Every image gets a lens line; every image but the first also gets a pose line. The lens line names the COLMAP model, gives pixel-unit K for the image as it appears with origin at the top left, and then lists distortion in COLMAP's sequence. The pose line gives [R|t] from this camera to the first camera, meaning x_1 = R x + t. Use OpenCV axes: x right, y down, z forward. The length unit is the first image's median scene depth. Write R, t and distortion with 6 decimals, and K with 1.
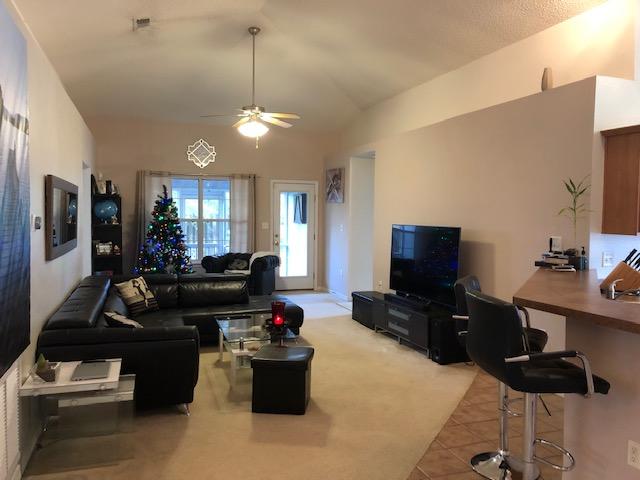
lens RADIAL K [[524.4, 0, 320.0], [0, 524.4, 240.0], [0, 0, 1]] dist [0.003224, -0.002380]
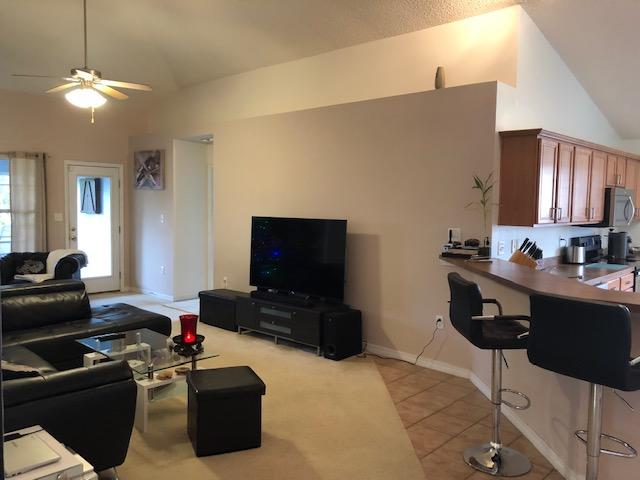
lens RADIAL K [[532.6, 0, 320.8], [0, 532.6, 233.8], [0, 0, 1]] dist [0.052136, -0.003038]
pose [[0.887151, -0.026441, 0.460722, -0.195938], [0.019599, 0.999615, 0.019629, -0.014697], [-0.461064, -0.008384, 0.887327, 0.109712]]
